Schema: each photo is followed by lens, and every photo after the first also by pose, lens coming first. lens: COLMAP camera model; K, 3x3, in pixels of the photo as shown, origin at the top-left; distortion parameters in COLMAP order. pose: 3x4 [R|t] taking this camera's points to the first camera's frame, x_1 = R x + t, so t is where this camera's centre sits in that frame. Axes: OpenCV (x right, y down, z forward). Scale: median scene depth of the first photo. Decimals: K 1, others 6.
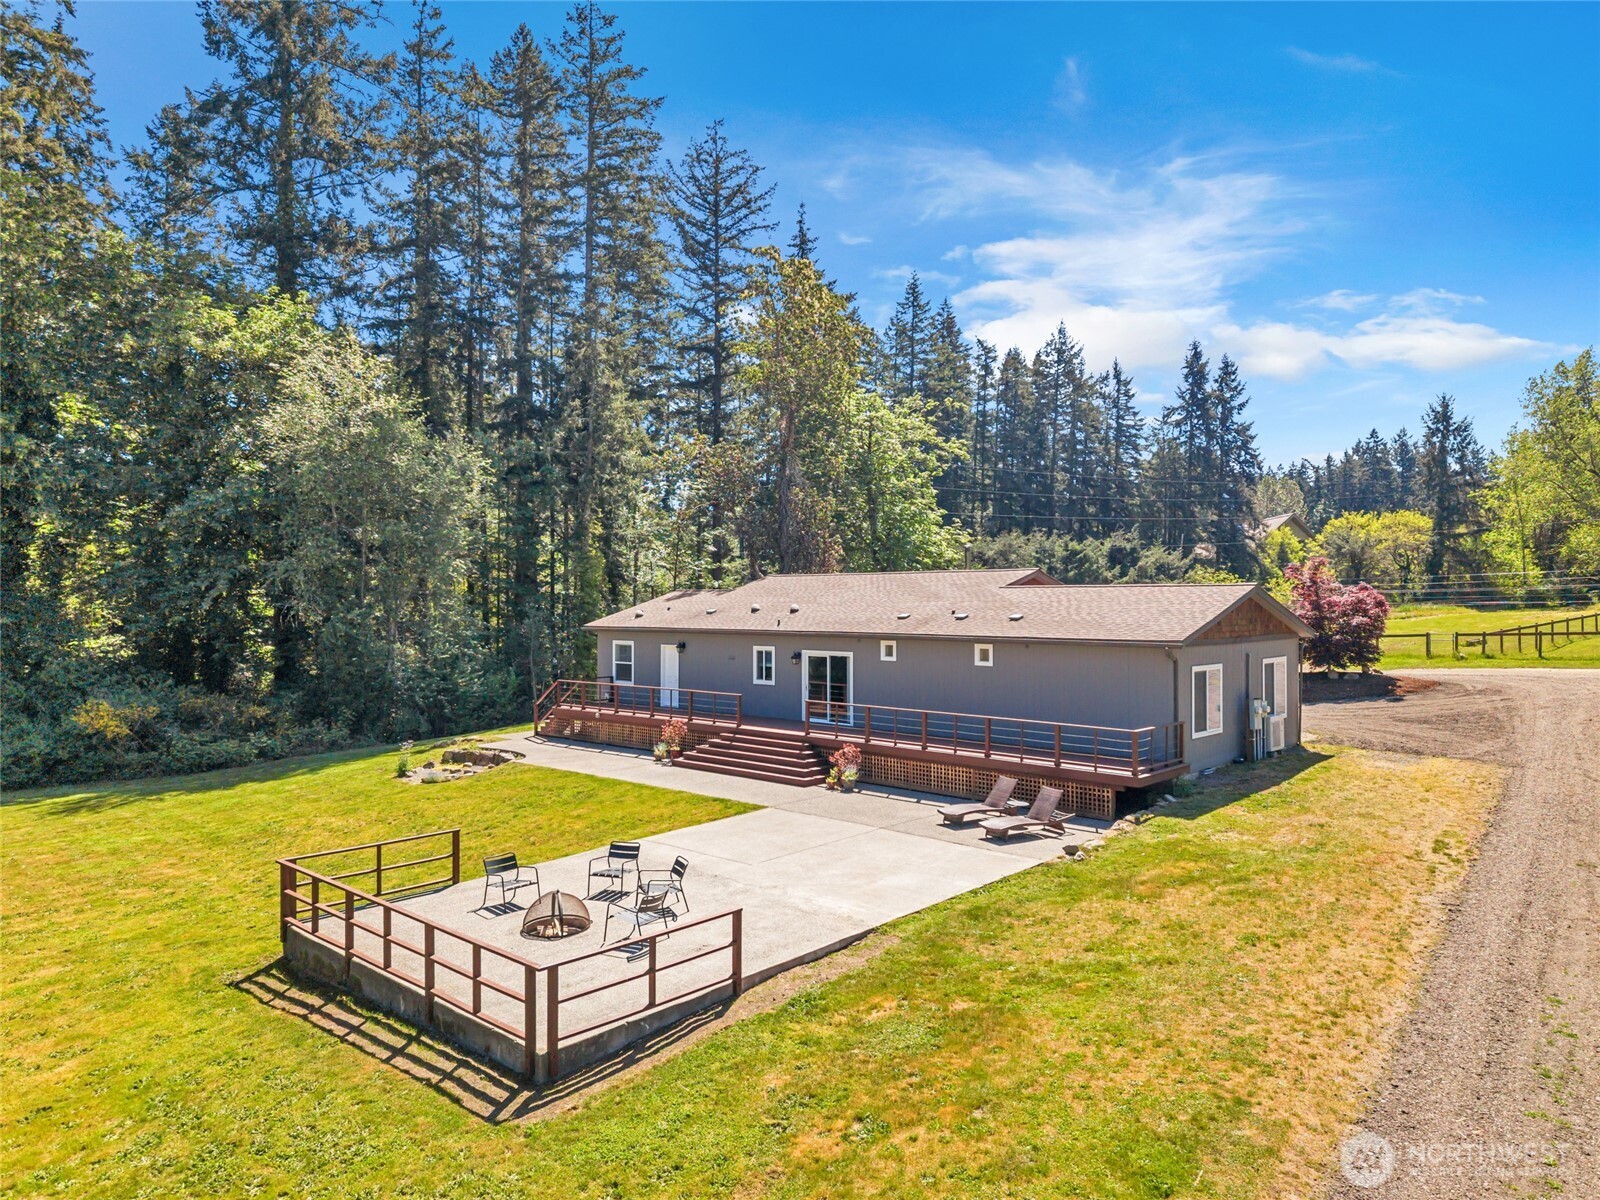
lens RADIAL K [[1064.4, 0, 794.1], [0, 1064.4, 600.6], [0, 0, 1]] dist [0.023579, -0.025976]
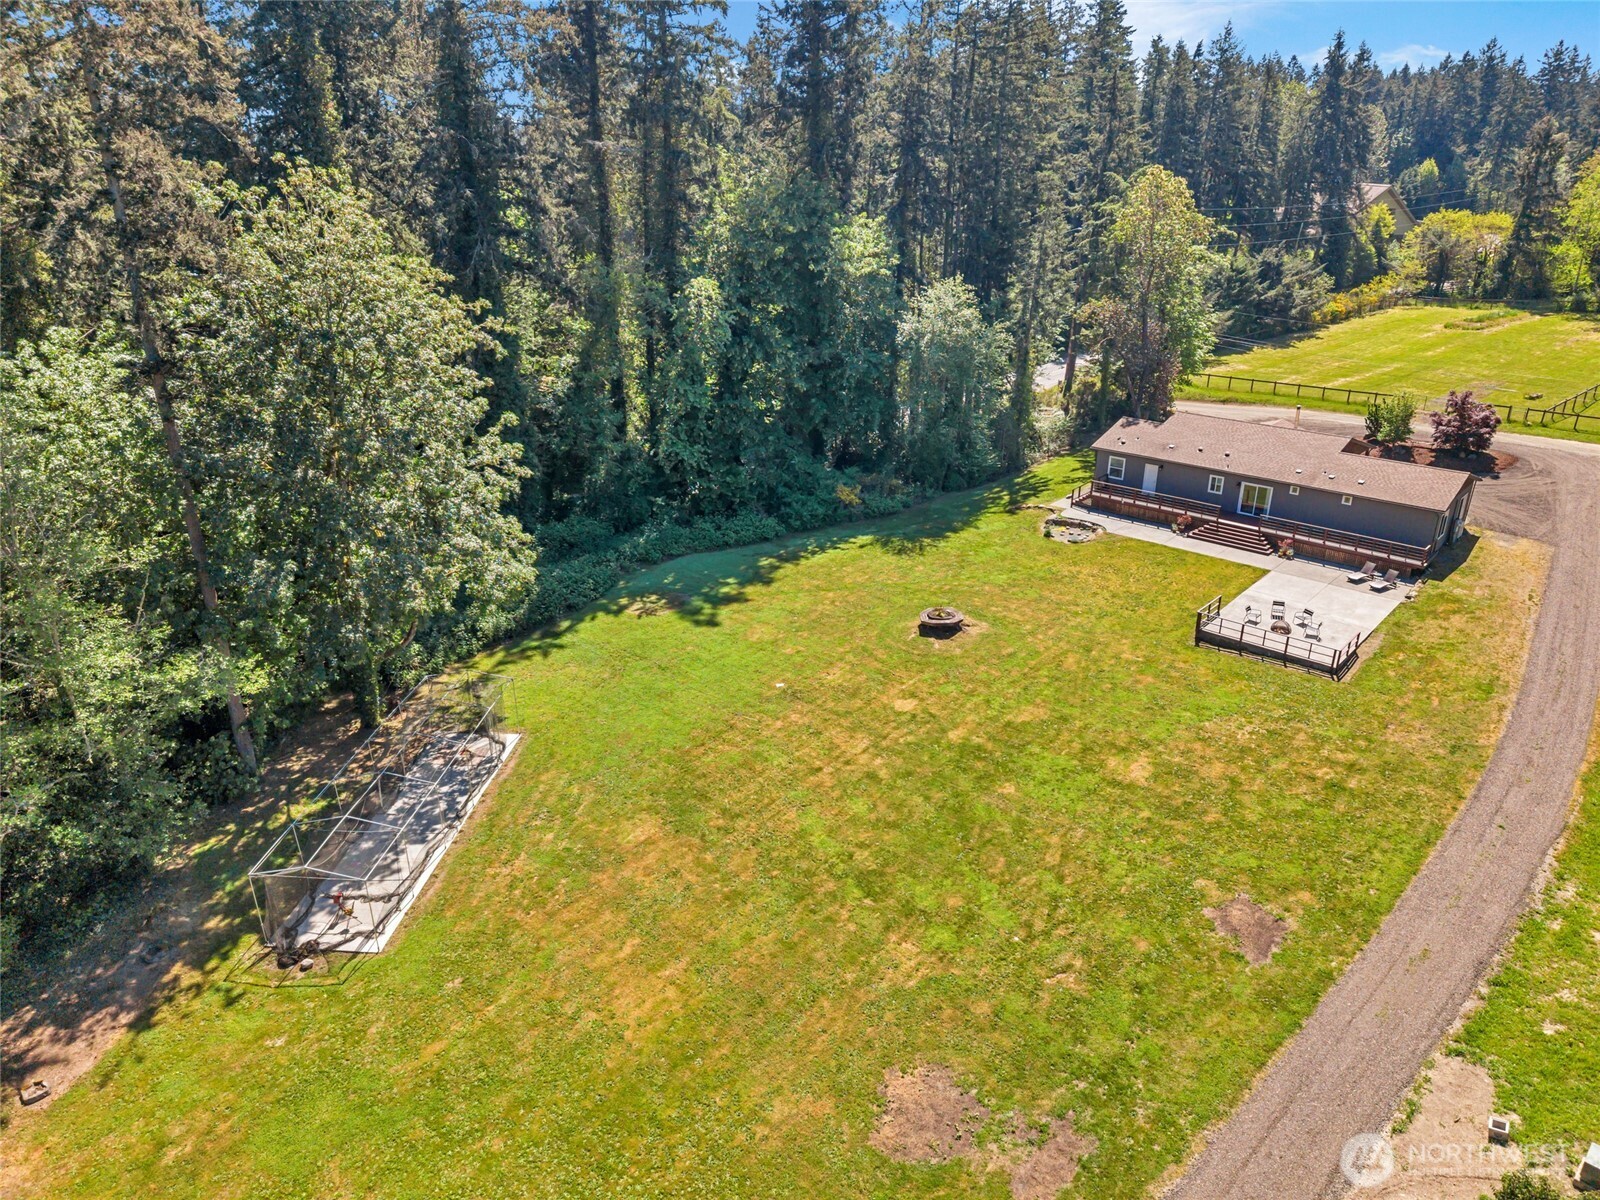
lens RADIAL K [[1064.4, 0, 794.1], [0, 1064.4, 600.6], [0, 0, 1]] dist [0.023579, -0.025976]
pose [[0.999915, -0.006284, 0.011417, -0.903356], [0.001393, 0.922558, 0.385855, -0.554252], [-0.012957, -0.385806, 0.922489, -1.059708]]
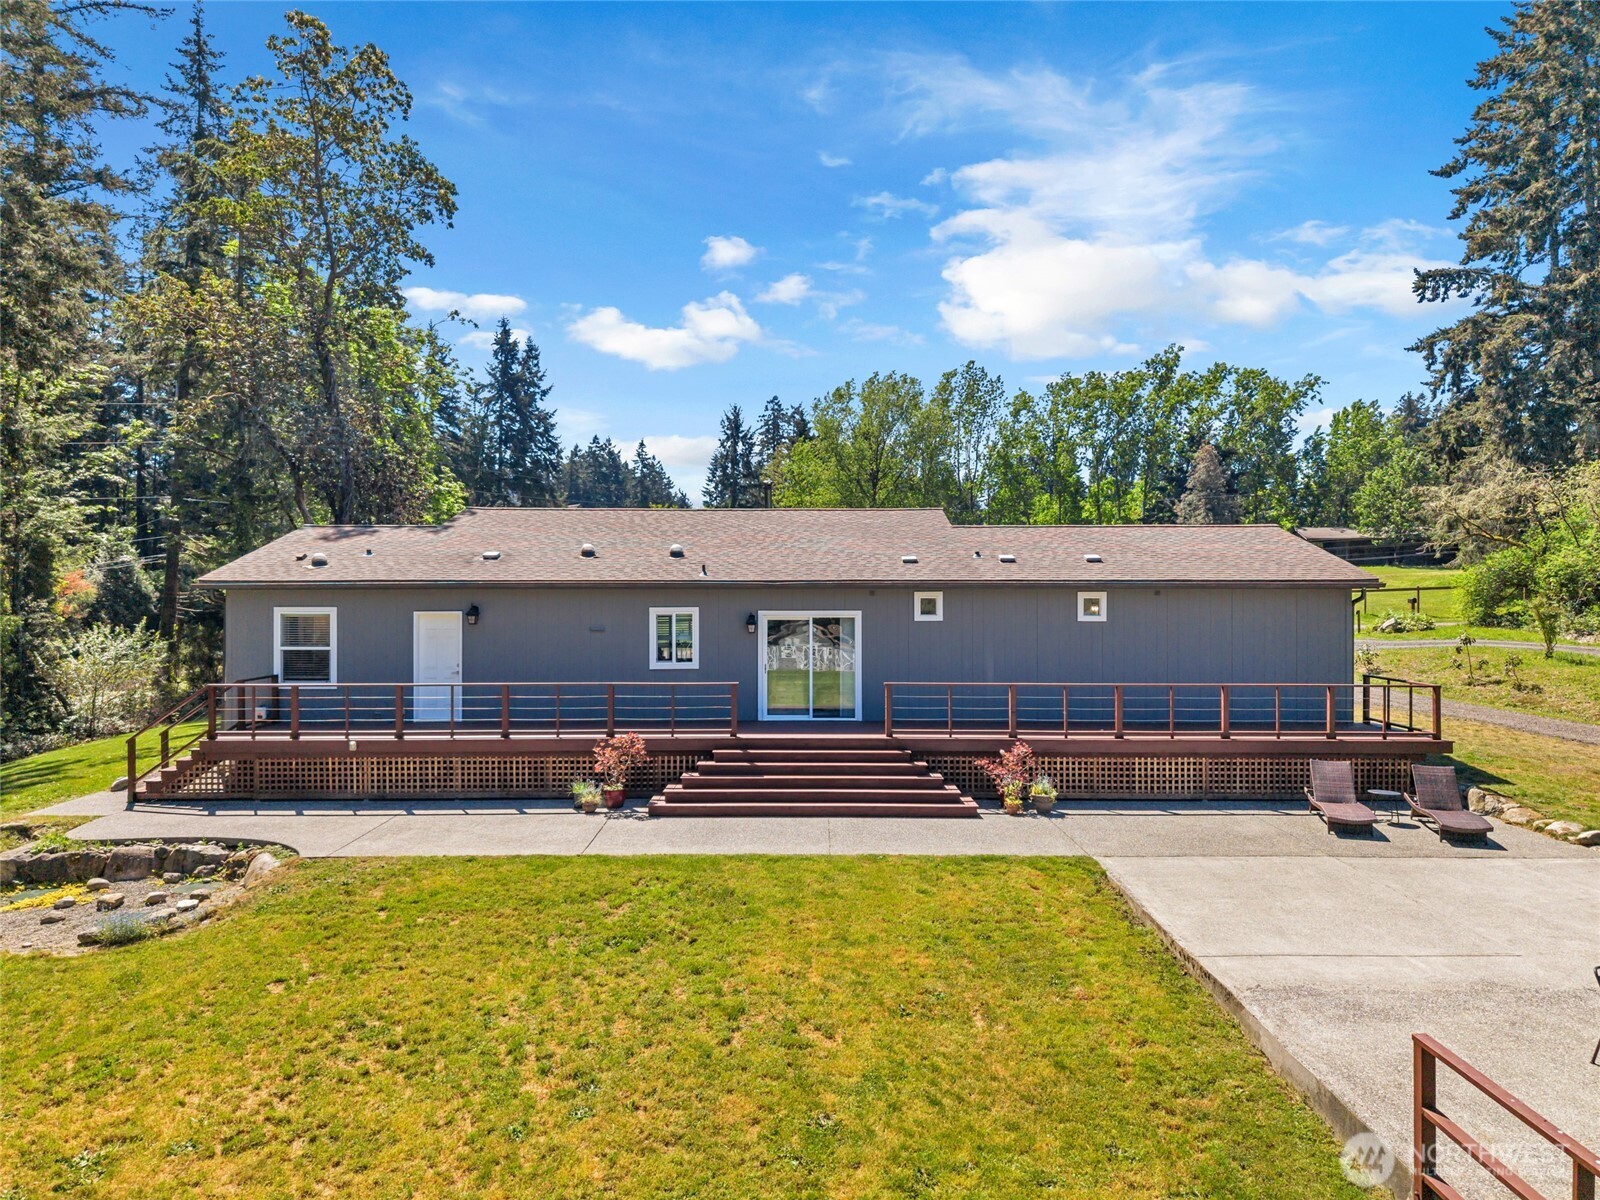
lens RADIAL K [[1064.4, 0, 794.1], [0, 1064.4, 600.6], [0, 0, 1]] dist [0.023579, -0.025976]
pose [[0.730149, -0.000987, 0.683287, -0.403873], [-0.001742, 0.999993, 0.003306, 0.036937], [-0.683286, -0.003604, 0.730142, 0.498414]]
